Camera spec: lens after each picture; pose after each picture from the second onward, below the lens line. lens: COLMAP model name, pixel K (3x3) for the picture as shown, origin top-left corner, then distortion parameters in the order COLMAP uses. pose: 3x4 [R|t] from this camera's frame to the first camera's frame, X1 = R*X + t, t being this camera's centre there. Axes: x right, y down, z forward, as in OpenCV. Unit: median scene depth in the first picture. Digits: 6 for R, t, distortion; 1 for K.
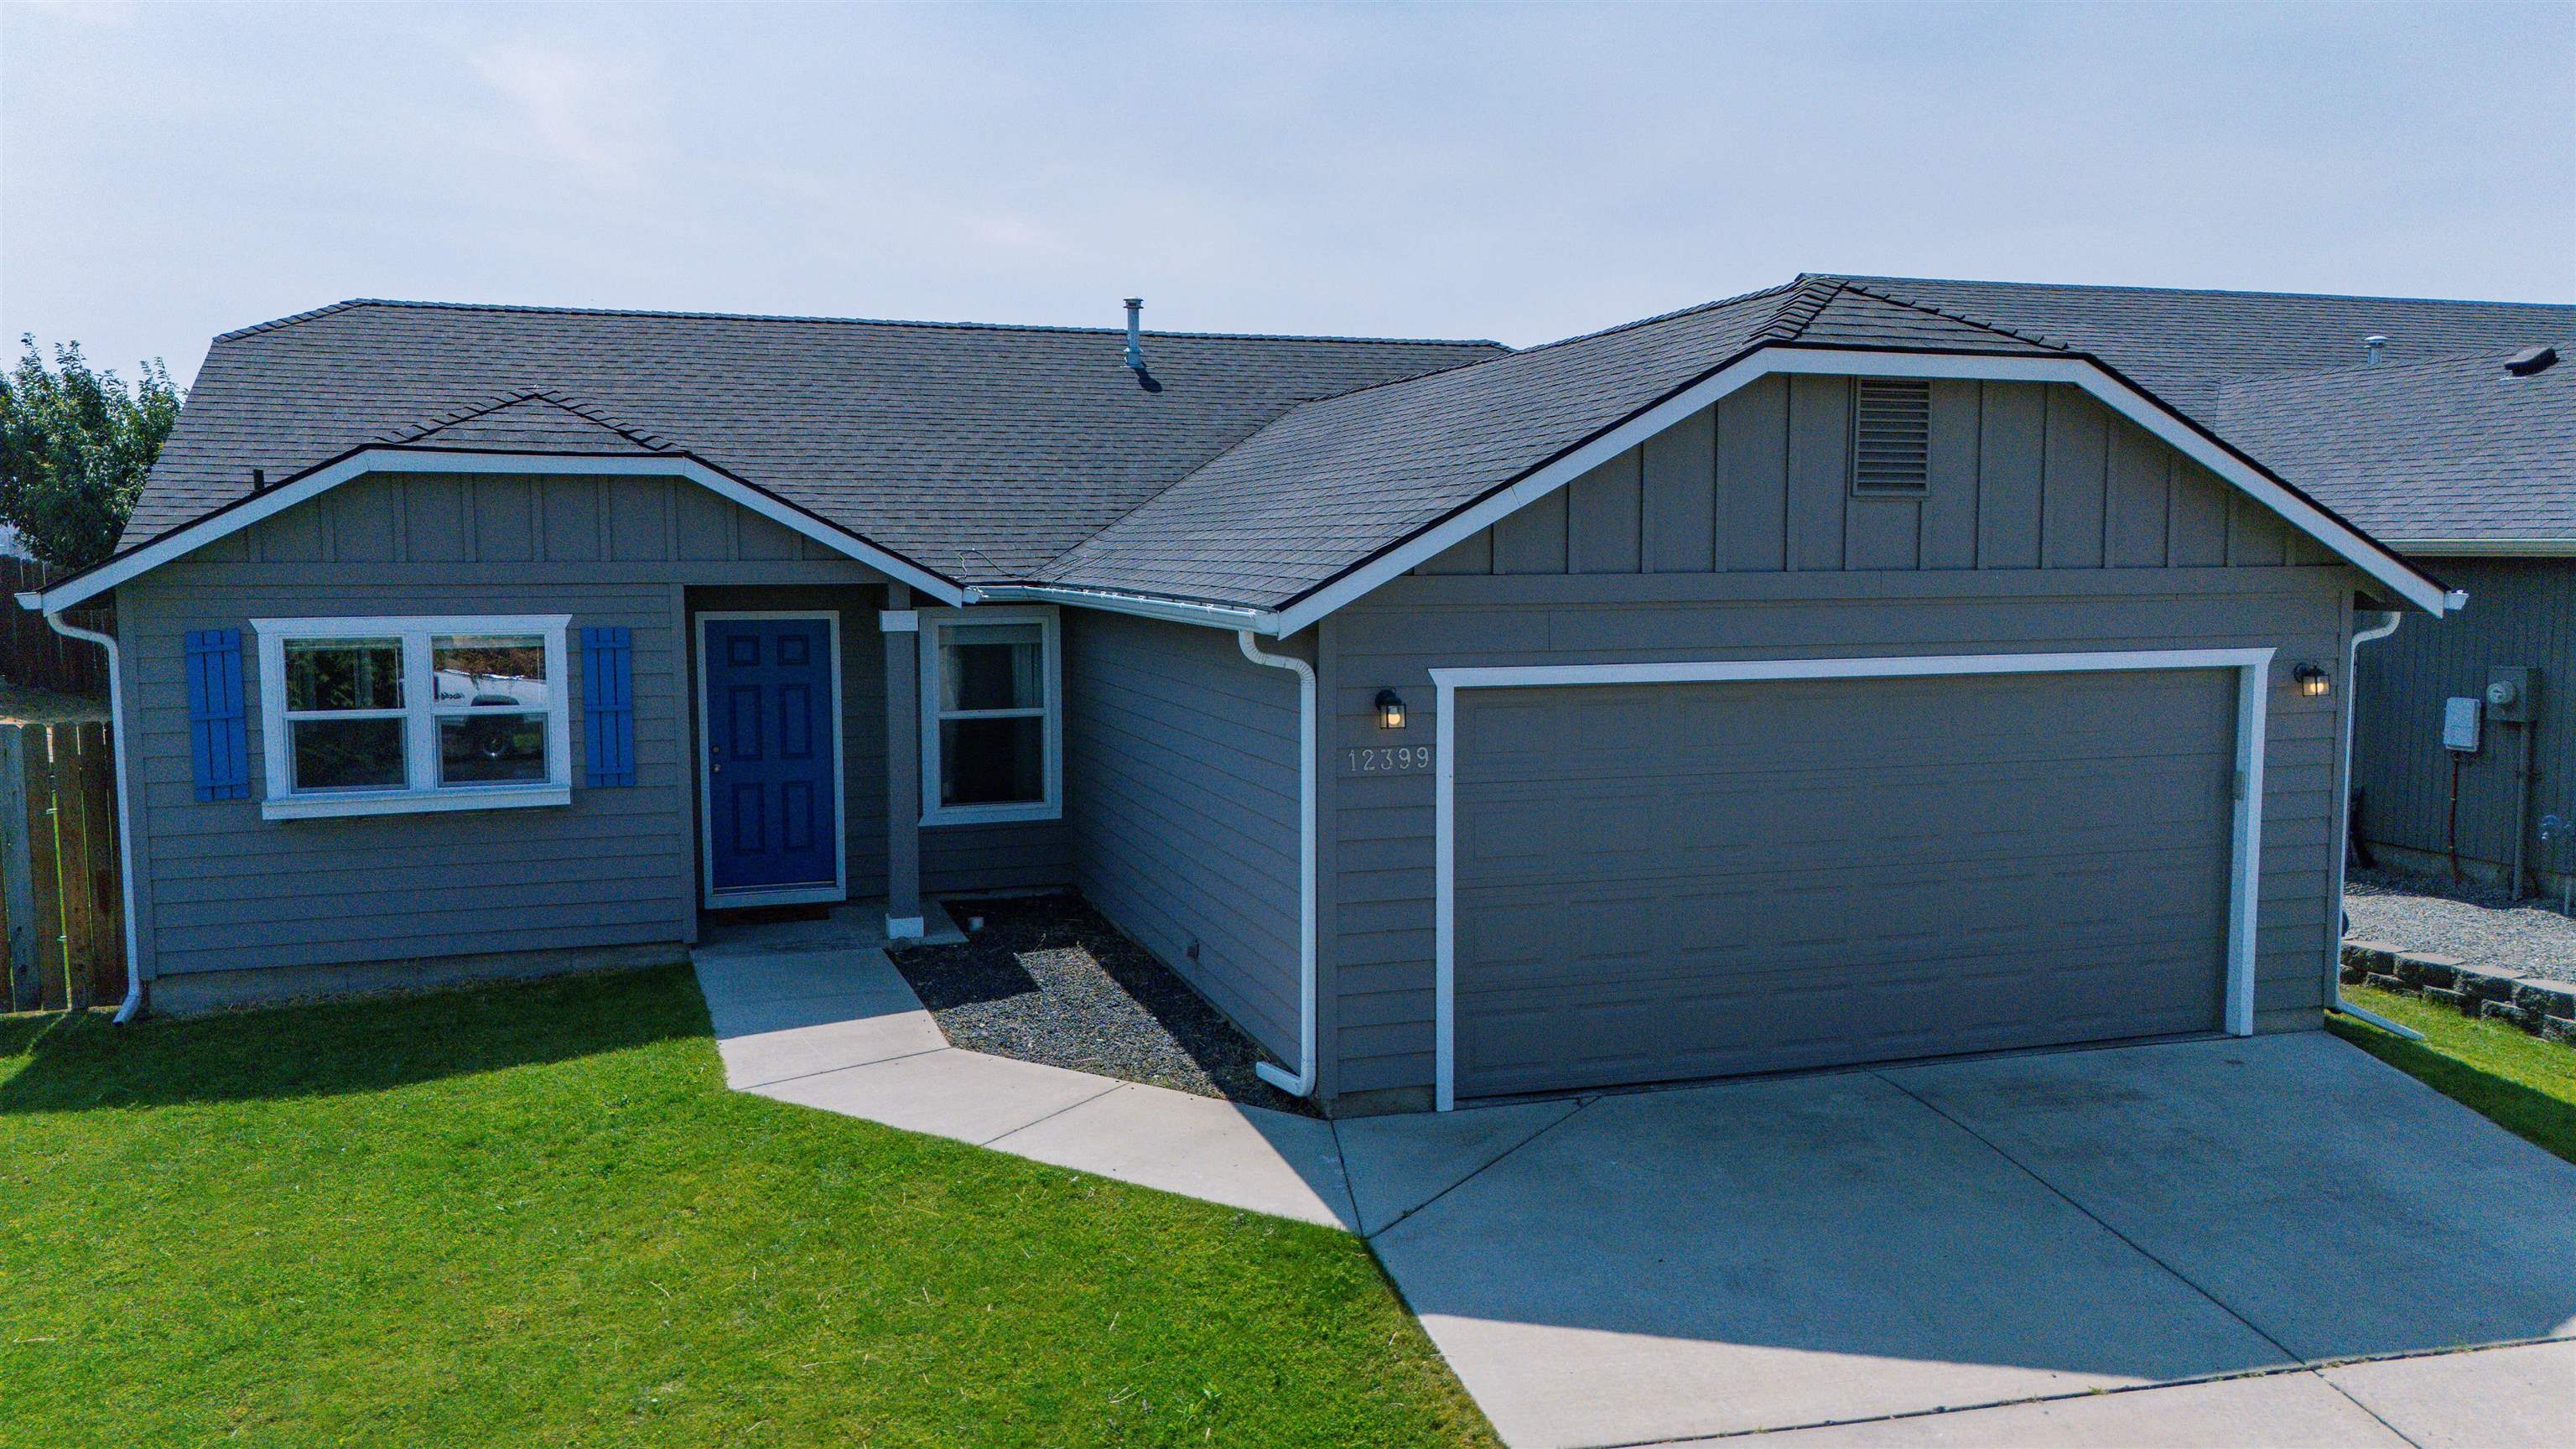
lens RADIAL K [[1904.9, 0, 1288.0], [0, 1904.9, 724.5], [0, 0, 1]] dist [0.050045, -0.044923]
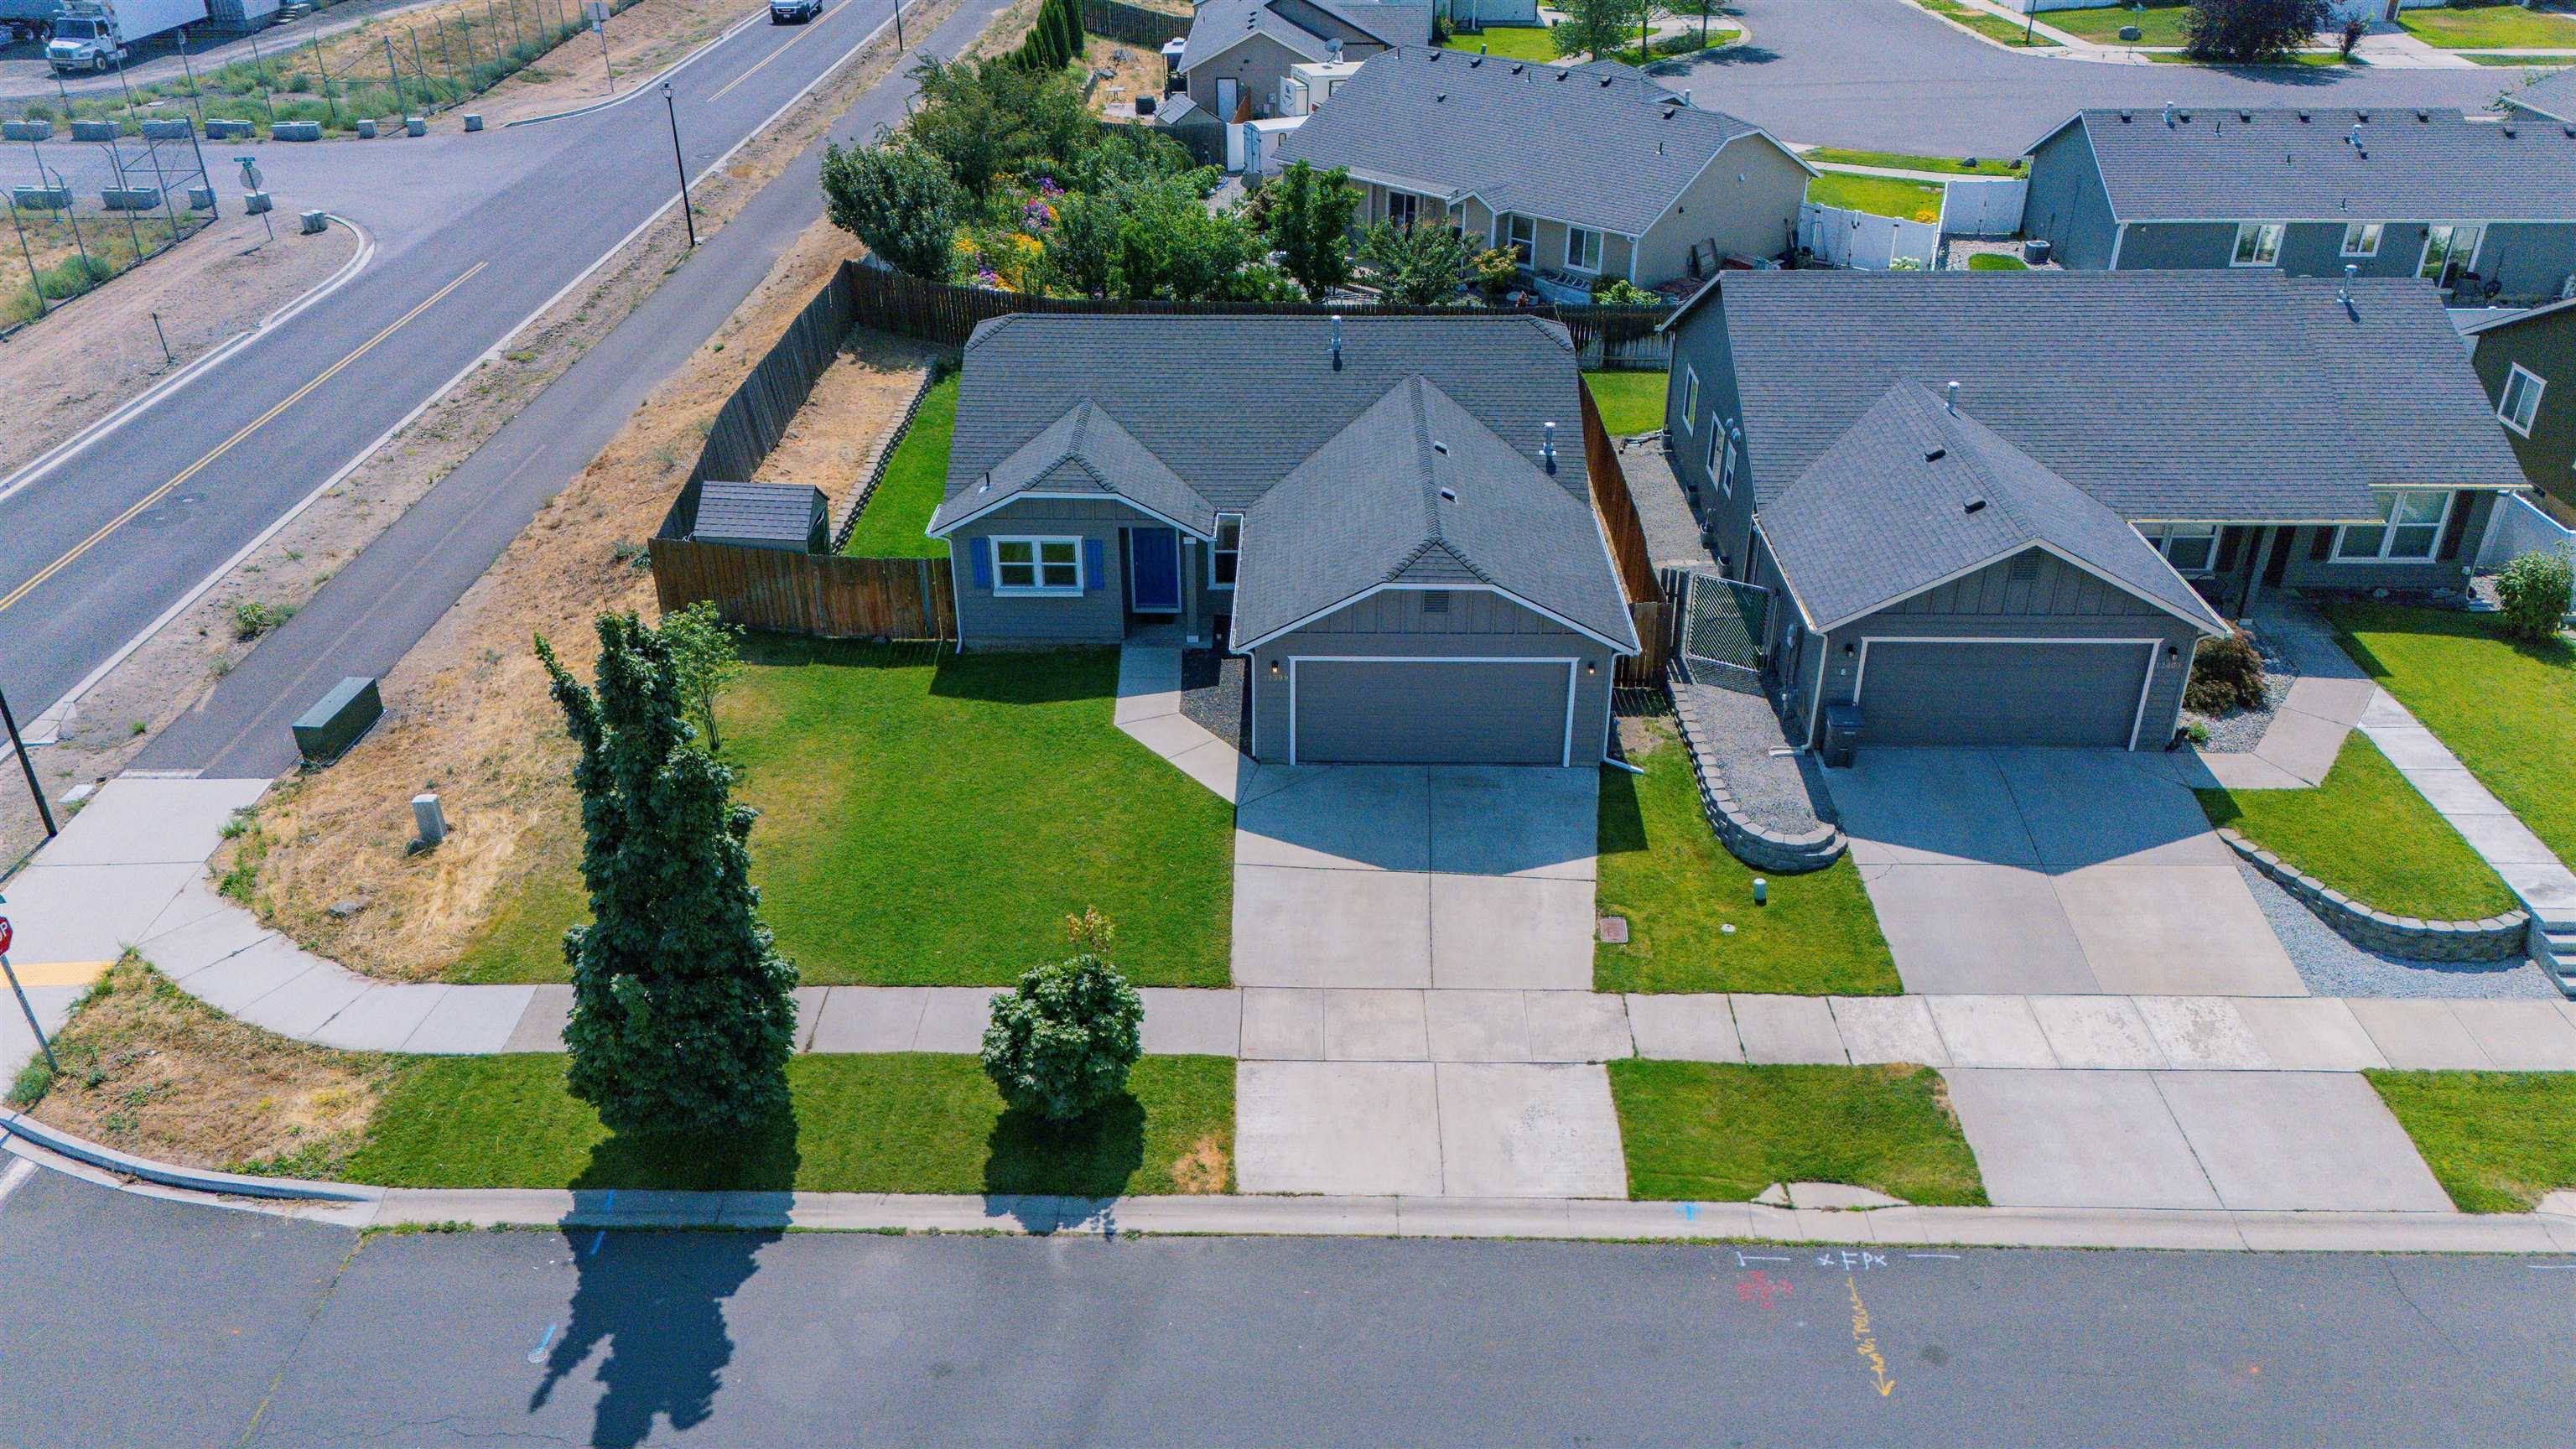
lens RADIAL K [[1894.1, 0, 1288.0], [0, 1894.1, 724.5], [0, 0, 1]] dist [0.142769, -0.195567]
pose [[0.947677, 0.157071, -0.277914, 0.875366], [-0.033006, 0.914123, 0.404092, -1.089732], [0.317519, -0.373776, 0.871478, -1.744218]]
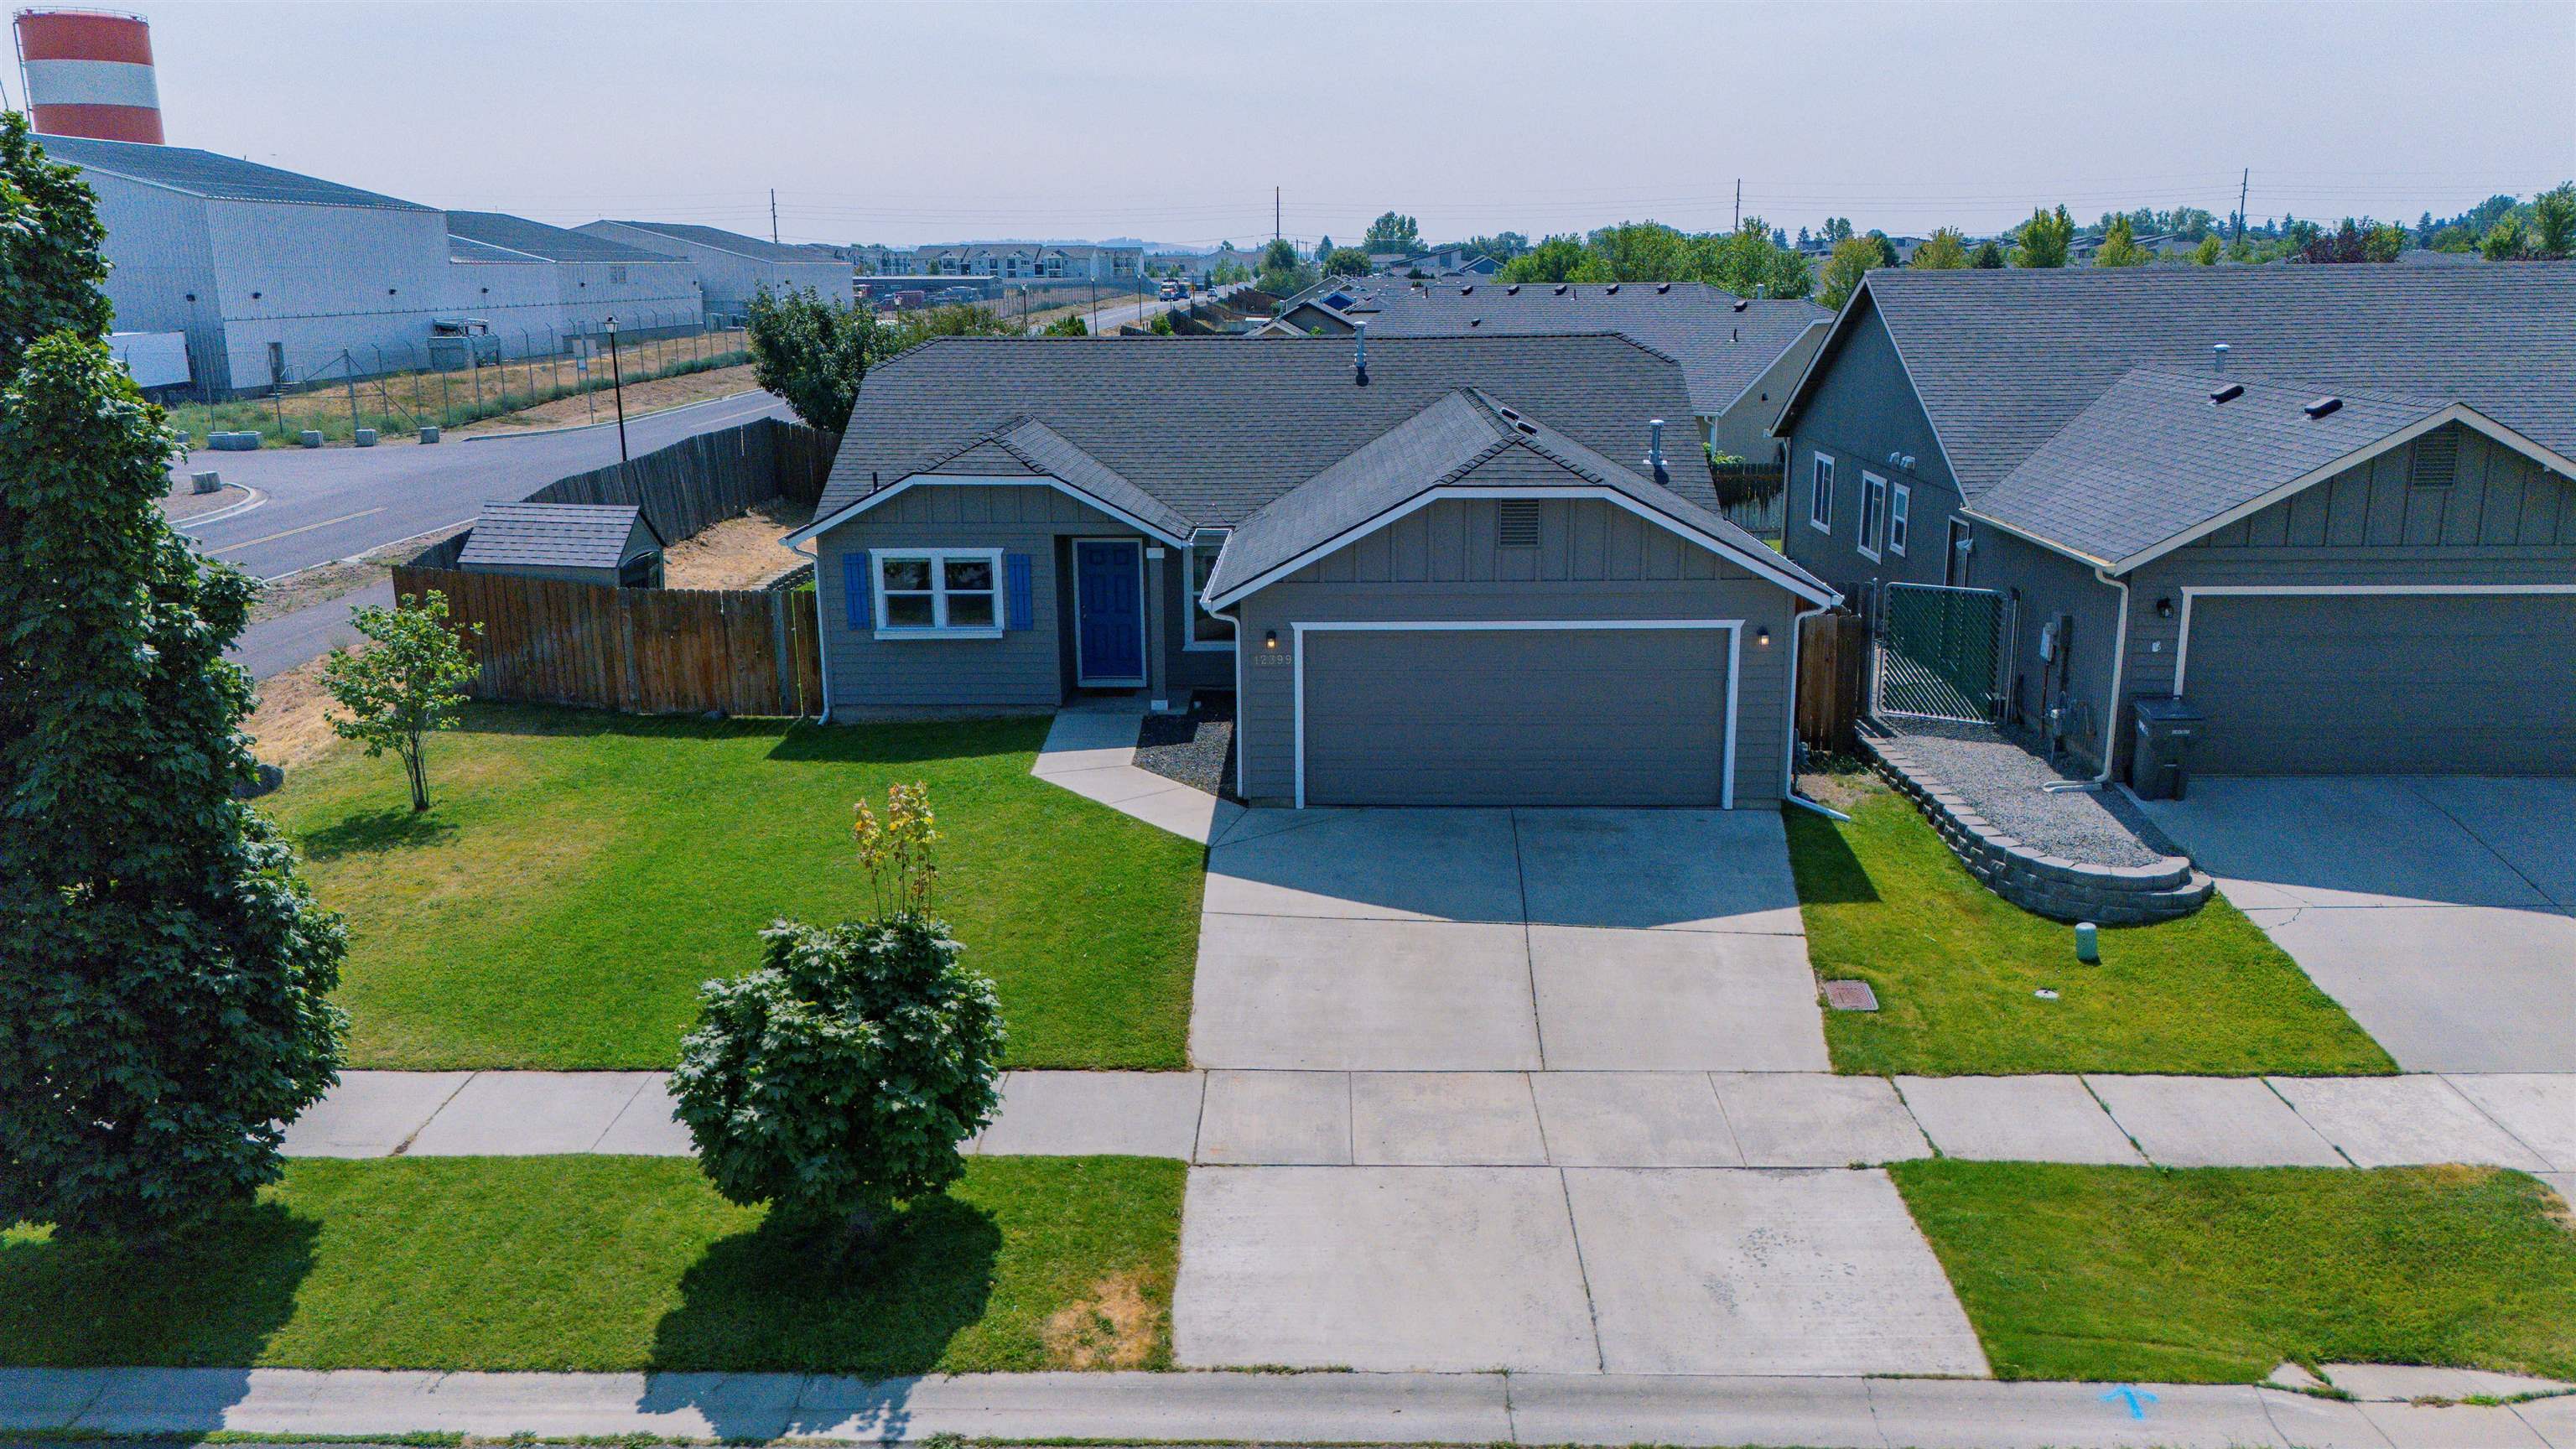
lens RADIAL K [[1896.0, 0, 1288.0], [0, 1896.0, 724.5], [0, 0, 1]] dist [0.082645, -0.078087]
pose [[0.943626, 0.072707, -0.322931, 0.666371], [-0.025147, 0.988506, 0.149077, -0.201594], [0.330058, -0.132552, 0.934608, -0.956257]]
